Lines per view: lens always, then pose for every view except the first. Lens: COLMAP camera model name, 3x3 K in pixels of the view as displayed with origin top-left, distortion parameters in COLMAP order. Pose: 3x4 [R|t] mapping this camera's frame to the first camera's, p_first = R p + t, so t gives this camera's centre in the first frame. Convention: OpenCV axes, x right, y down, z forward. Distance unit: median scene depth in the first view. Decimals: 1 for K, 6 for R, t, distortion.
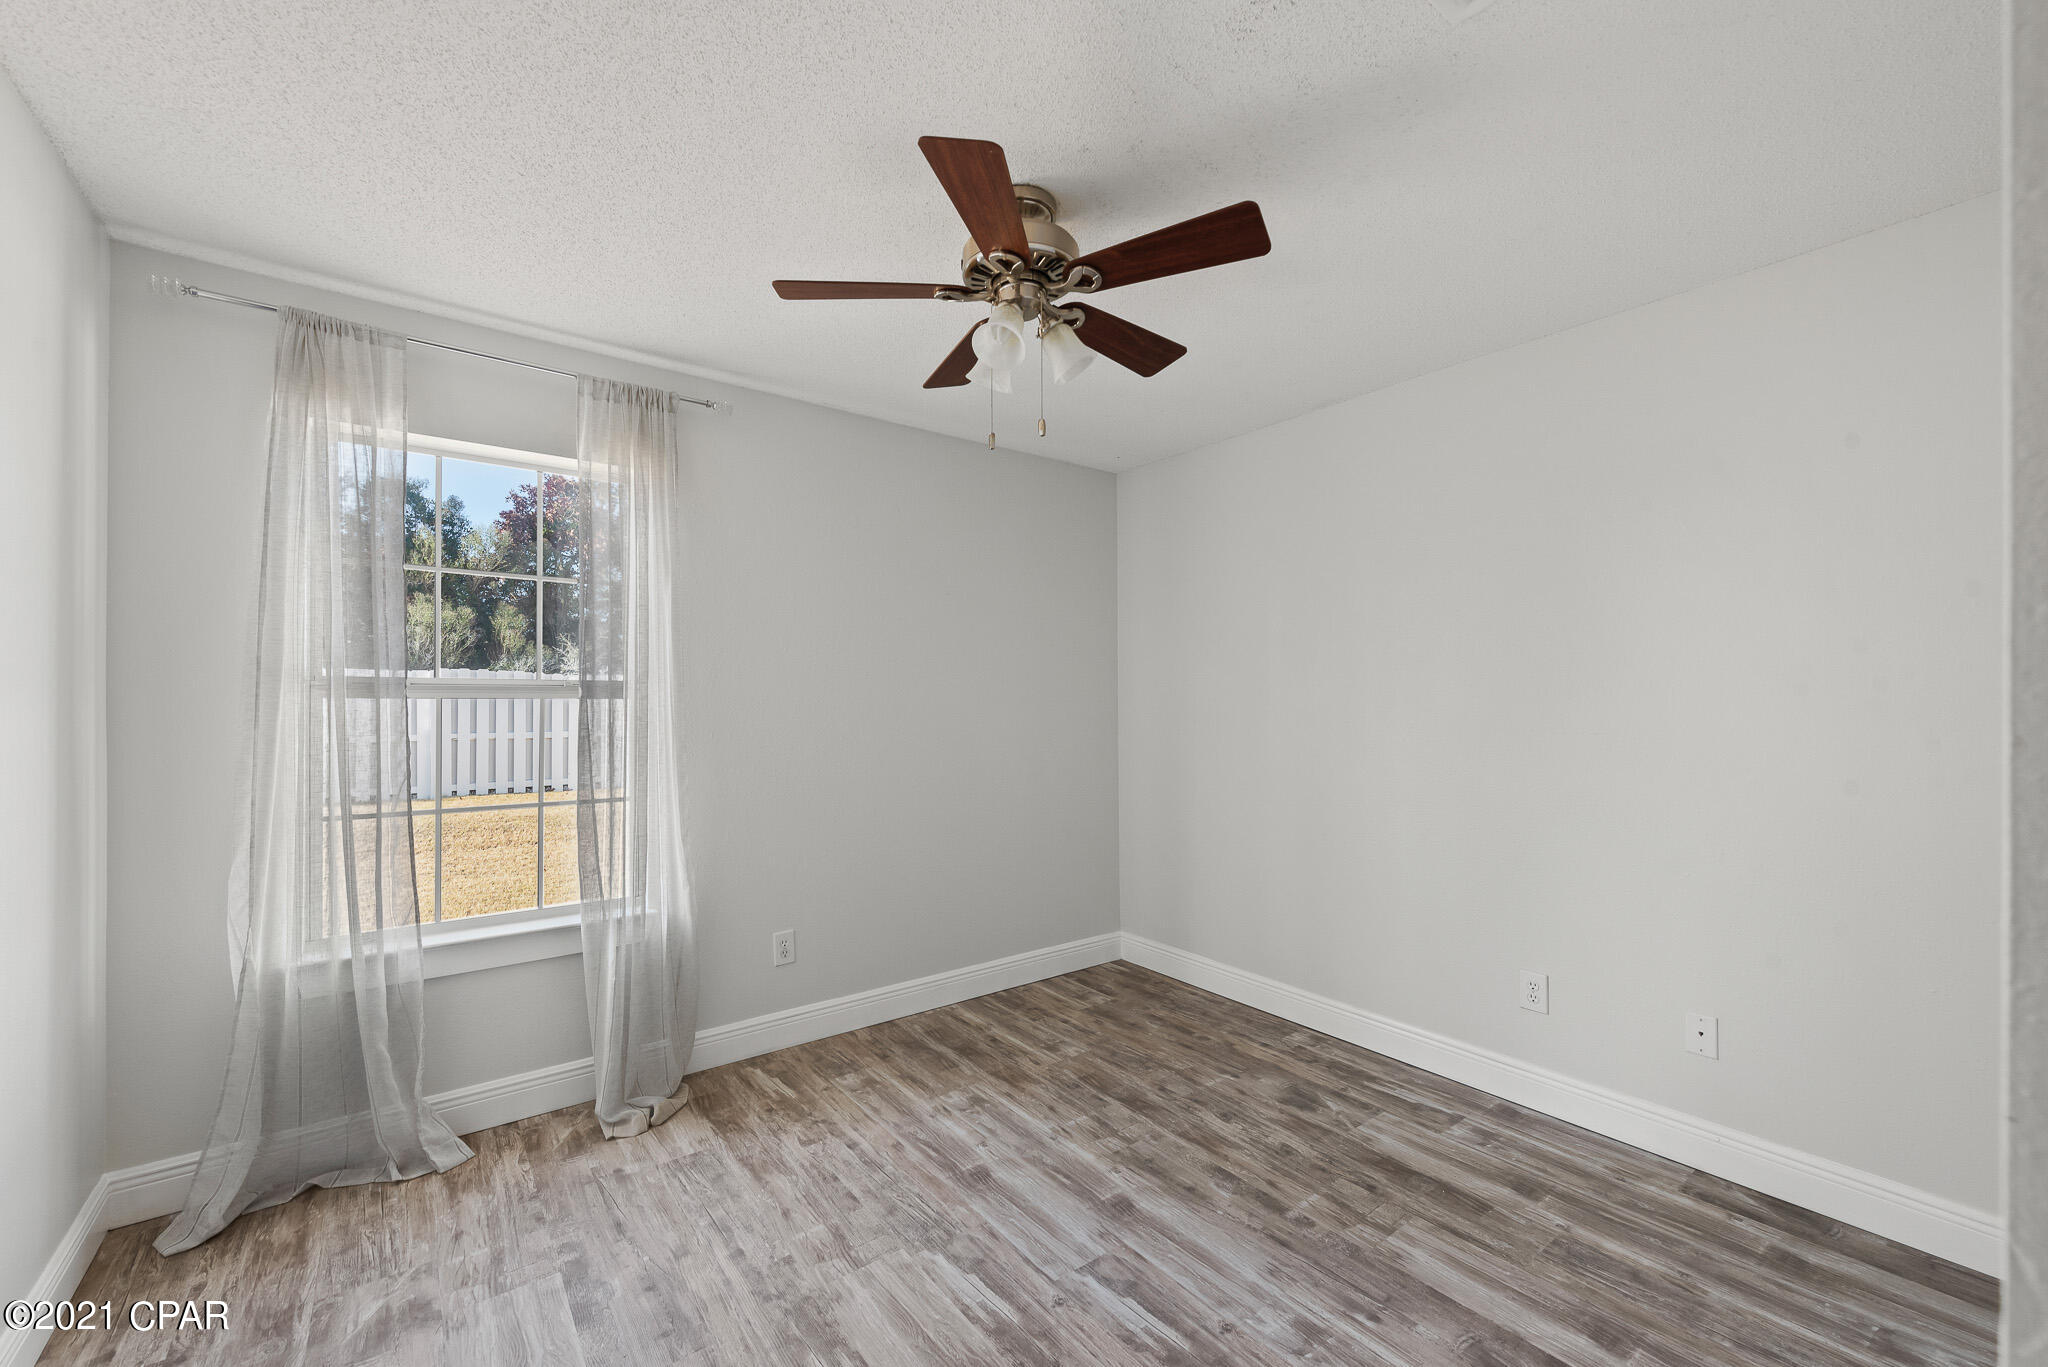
lens RADIAL K [[804.7, 0, 1006.0], [0, 804.7, 694.1], [0, 0, 1]] dist [0.006226, -0.001229]
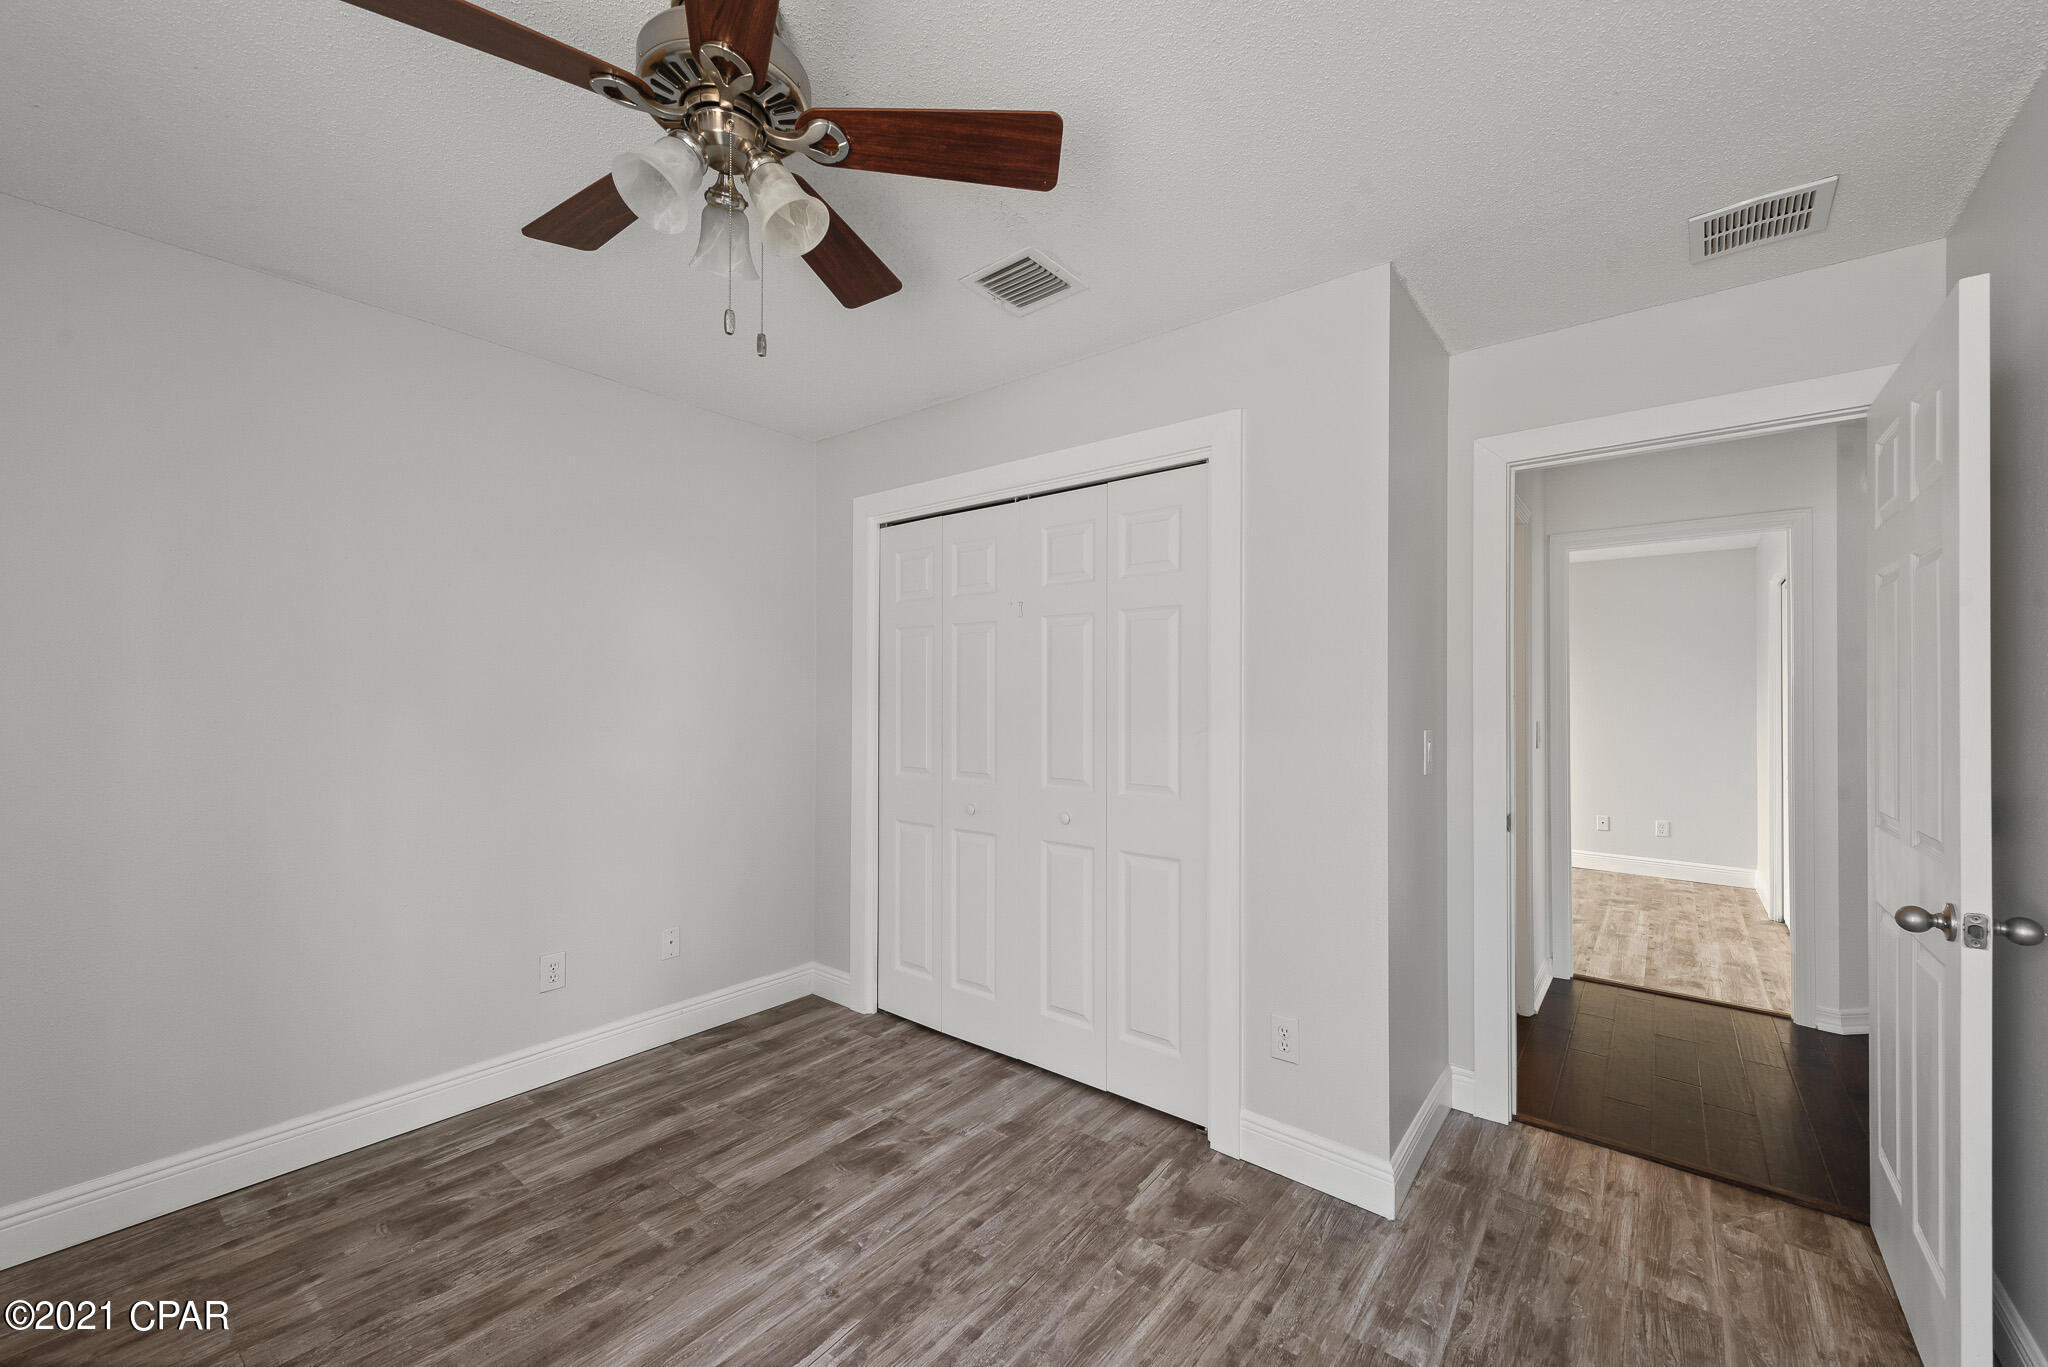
lens RADIAL K [[804.7, 0, 1013.4], [0, 804.7, 691.0], [0, 0, 1]] dist [0.006226, -0.001229]
pose [[-0.242916, 0.008456, 0.970010, -0.640883], [-0.012681, 0.999849, -0.011892, 0.001539], [-0.969964, -0.015190, -0.242772, 0.808695]]
